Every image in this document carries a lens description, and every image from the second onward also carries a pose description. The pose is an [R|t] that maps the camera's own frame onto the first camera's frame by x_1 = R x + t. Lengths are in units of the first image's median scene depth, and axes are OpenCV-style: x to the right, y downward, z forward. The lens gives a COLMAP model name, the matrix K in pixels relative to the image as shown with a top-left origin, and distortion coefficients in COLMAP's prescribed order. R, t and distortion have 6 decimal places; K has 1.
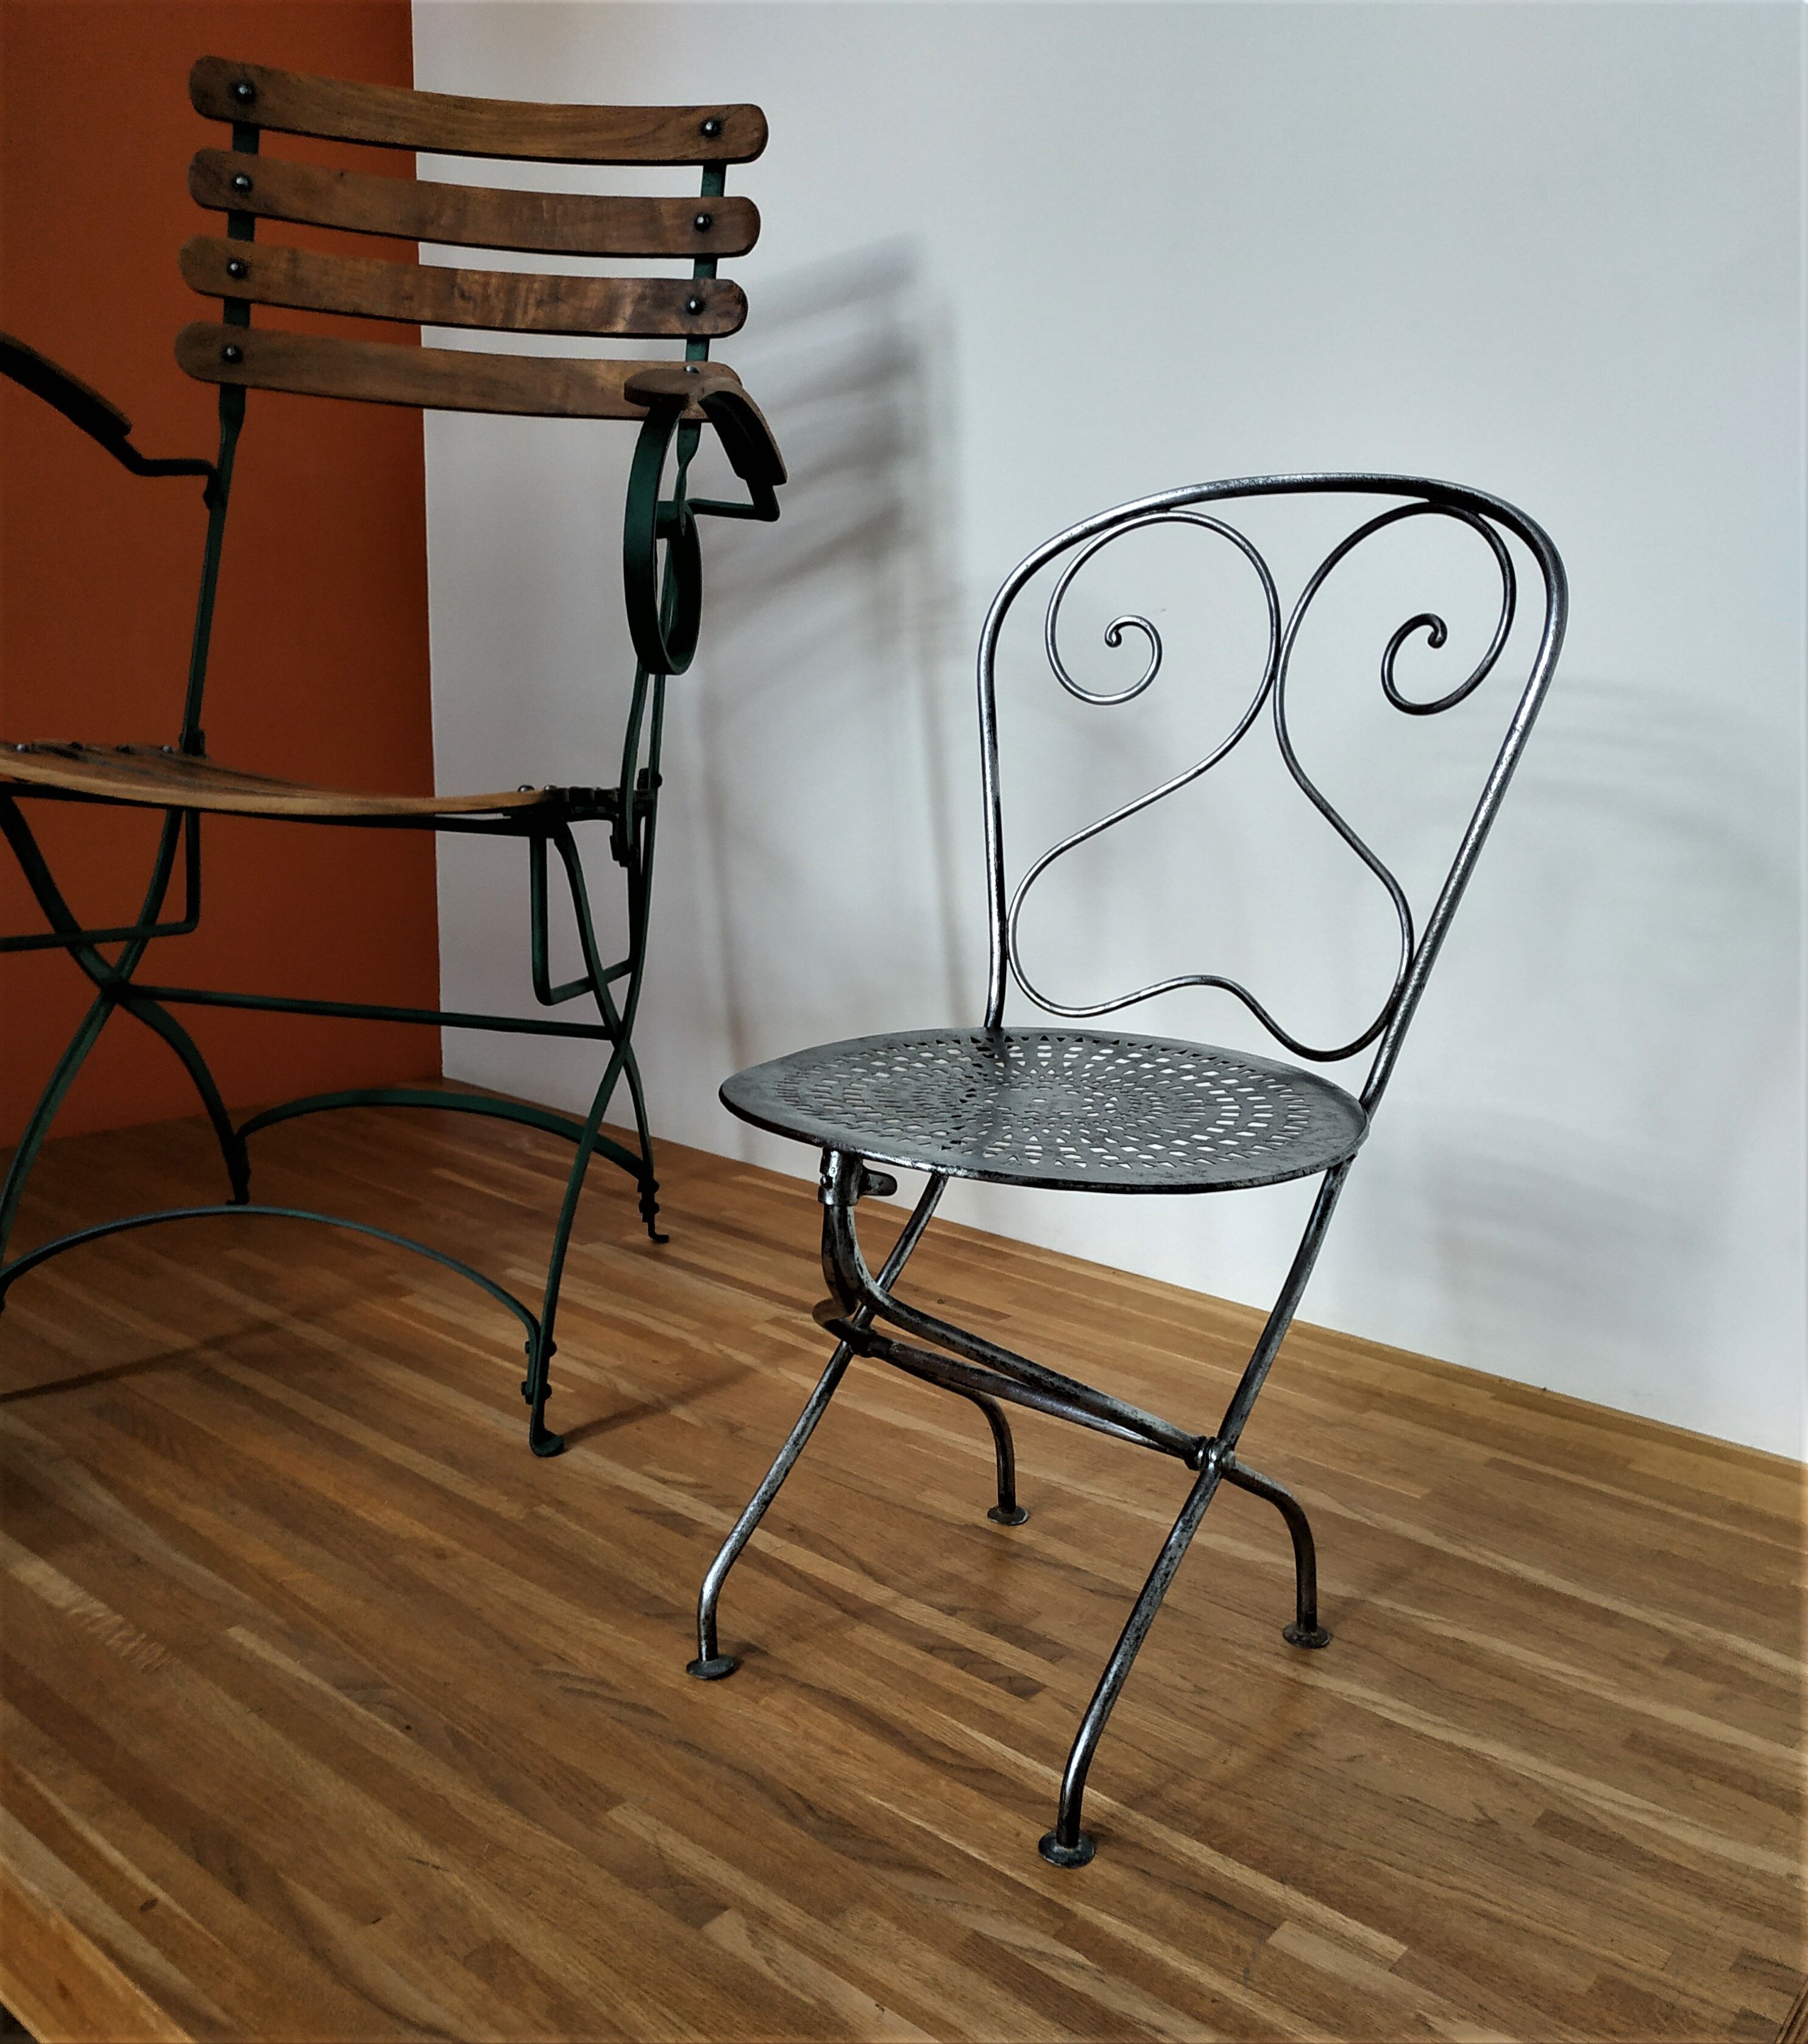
lens RADIAL K [[1758.3, 0, 903.3], [0, 1758.3, 1210.6], [0, 0, 1]] dist [-0.000055, -0.011124]
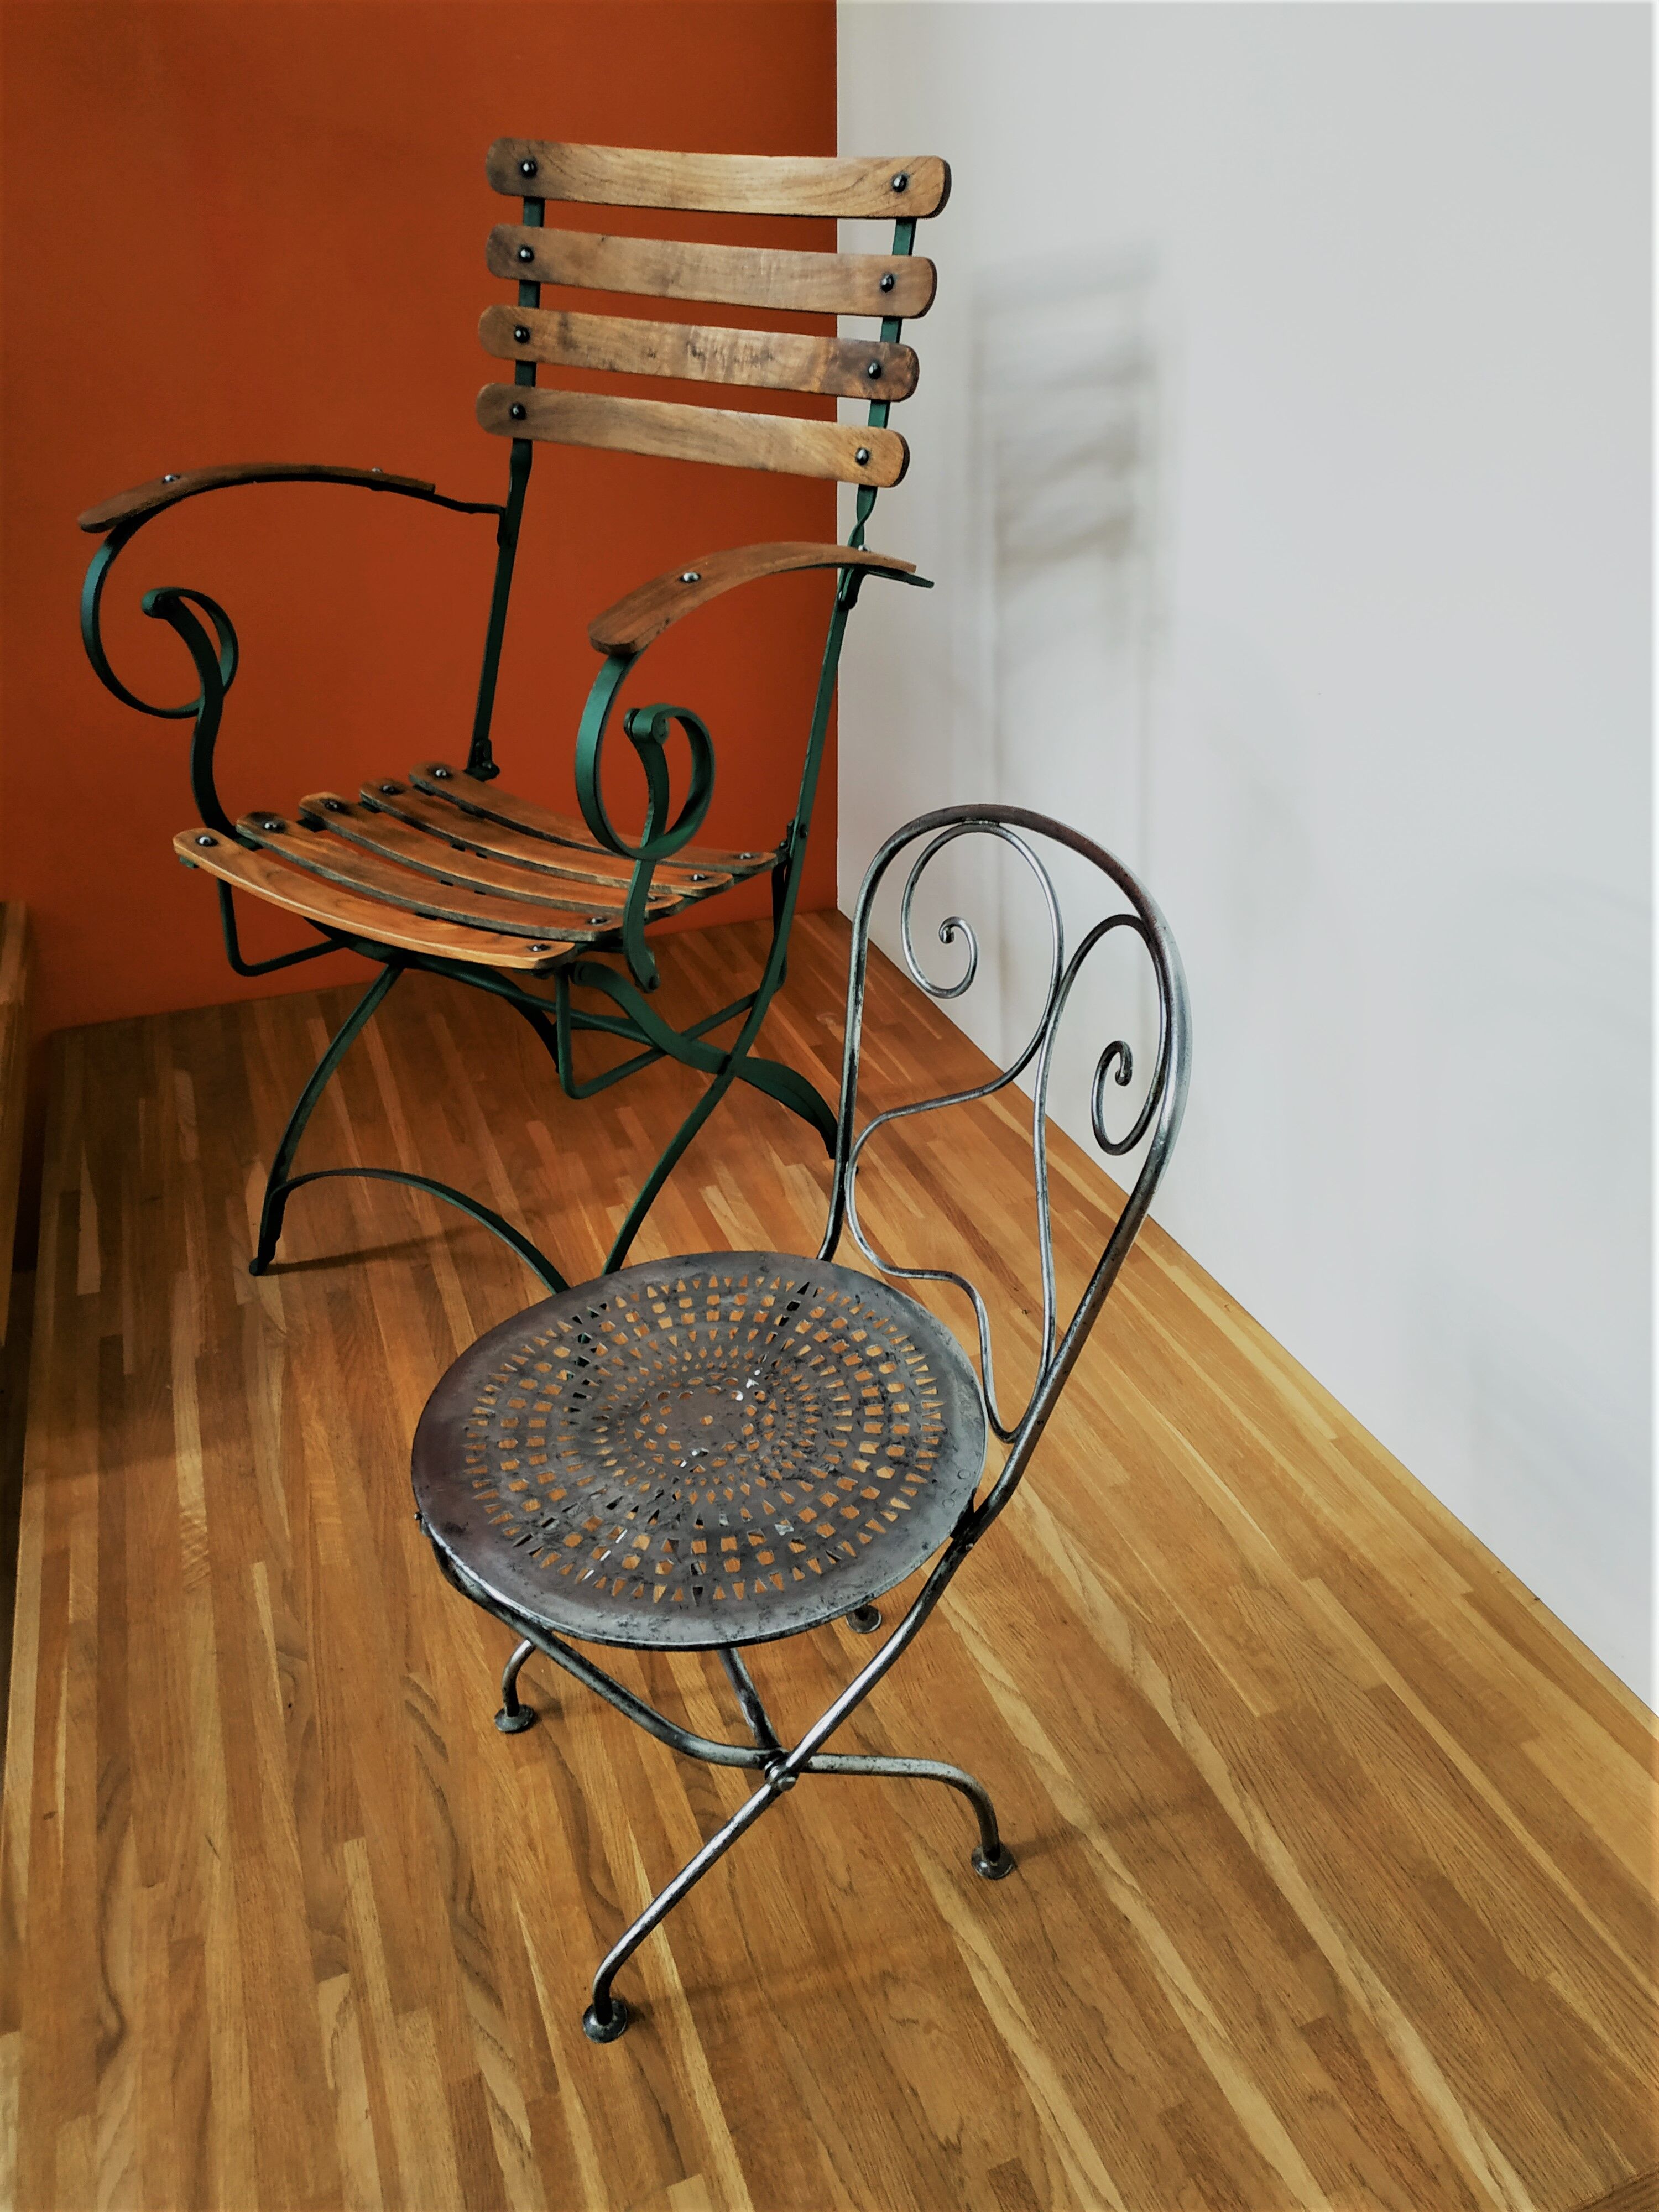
lens RADIAL K [[1602.3, 0, 829.5], [0, 1602.3, 1106.0], [0, 0, 1]] dist [-0.003657, -0.001668]
pose [[0.877805, 0.196968, -0.436648, 0.488447], [-0.099051, 0.966484, 0.236847, -0.447941], [0.468665, -0.164656, 0.867895, 0.155477]]
